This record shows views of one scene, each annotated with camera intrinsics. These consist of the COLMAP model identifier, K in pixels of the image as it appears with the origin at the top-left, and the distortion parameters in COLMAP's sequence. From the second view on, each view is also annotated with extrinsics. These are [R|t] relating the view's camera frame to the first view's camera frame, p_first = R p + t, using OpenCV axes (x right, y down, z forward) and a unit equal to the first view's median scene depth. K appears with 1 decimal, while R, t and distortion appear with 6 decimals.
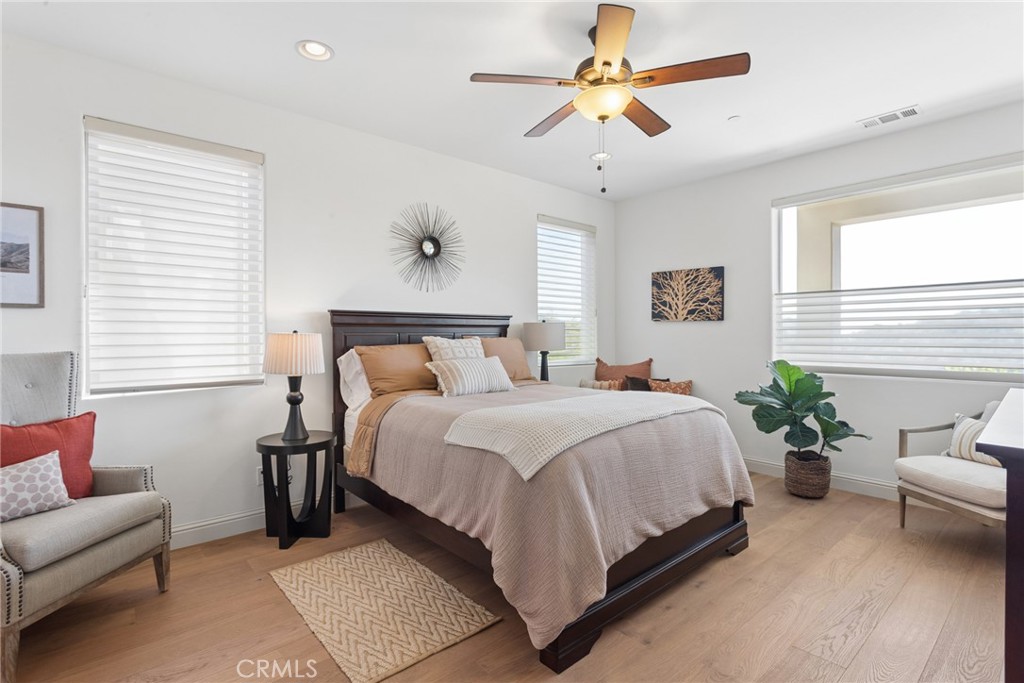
lens RADIAL K [[495.0, 0, 511.4], [0, 495.0, 339.2], [0, 0, 1]] dist [-0.009891, 0.005662]
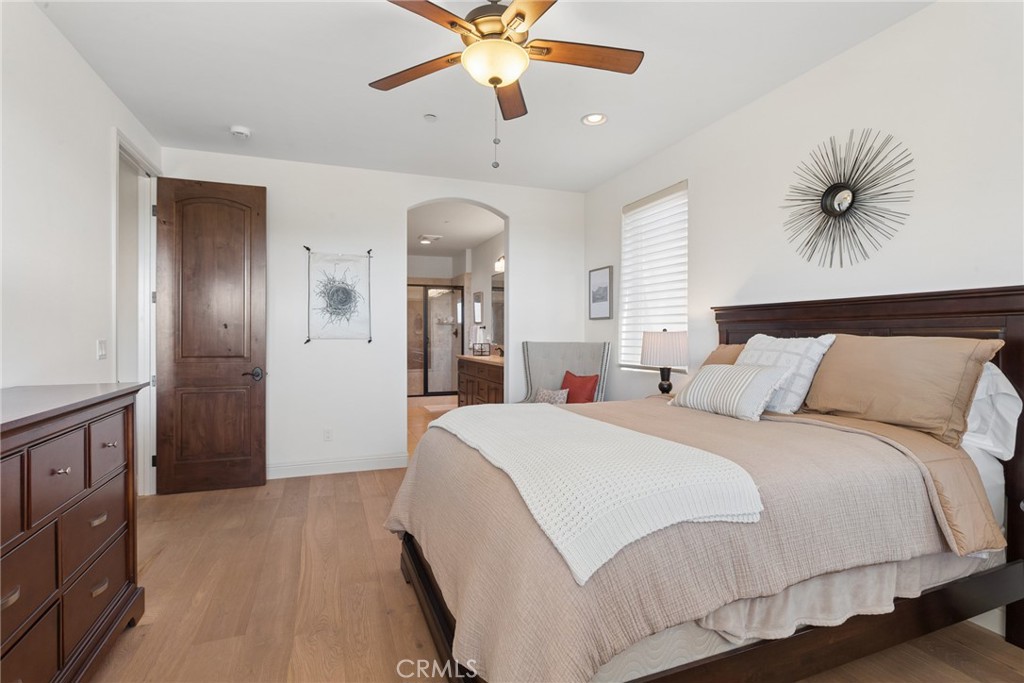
lens RADIAL K [[496.3, 0, 514.6], [0, 496.3, 337.0], [0, 0, 1]] dist [-0.015870, 0.000648]
pose [[-0.345546, 0.007893, -0.938369, 0.520161], [-0.003313, 0.999948, 0.009631, -0.005890], [0.938396, 0.006437, -0.345502, 0.704186]]
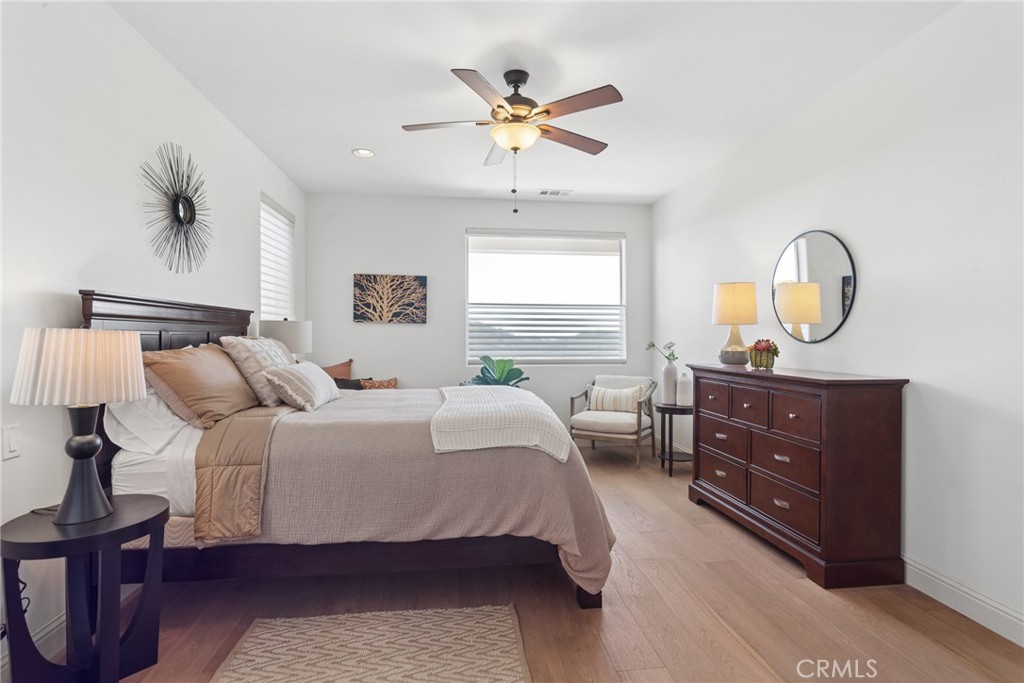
lens RADIAL K [[495.0, 0, 509.7], [0, 495.0, 335.8], [0, 0, 1]] dist [-0.009891, 0.005662]
pose [[0.562661, 0.004715, 0.826675, -0.414472], [0.001438, 0.999977, -0.006683, -0.000886], [-0.826687, 0.004949, 0.562641, 0.187630]]
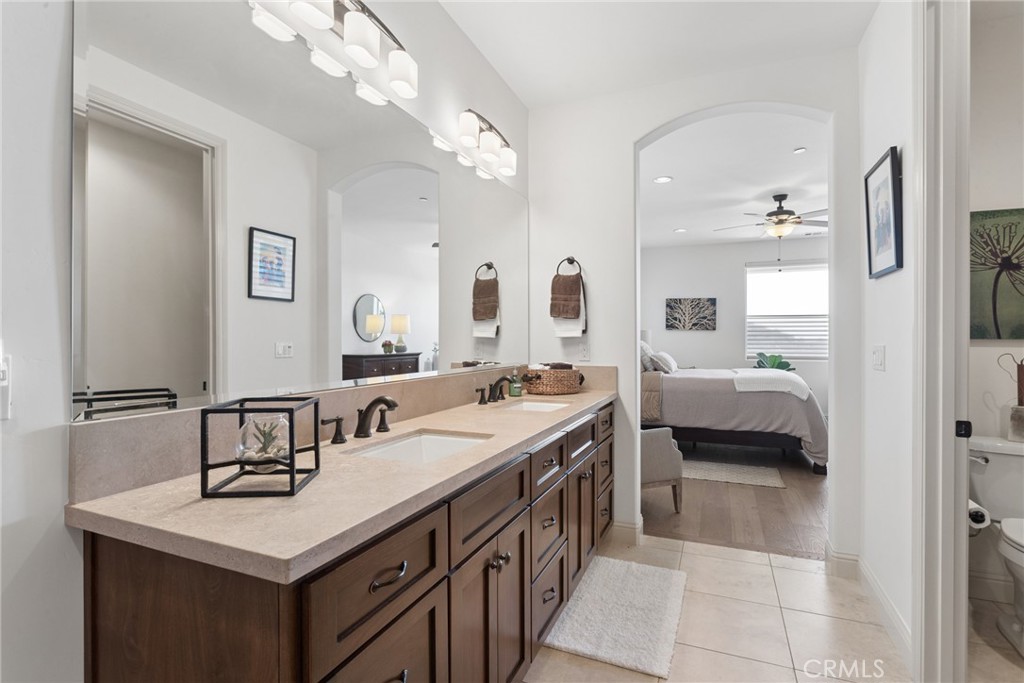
lens RADIAL K [[495.0, 0, 514.0], [0, 495.0, 338.8], [0, 0, 1]] dist [-0.009891, 0.005662]
pose [[0.893764, 0.004397, 0.448516, -0.942878], [-0.001968, 0.999981, -0.005882, 0.002886], [-0.448533, 0.004375, 0.893756, -0.202036]]
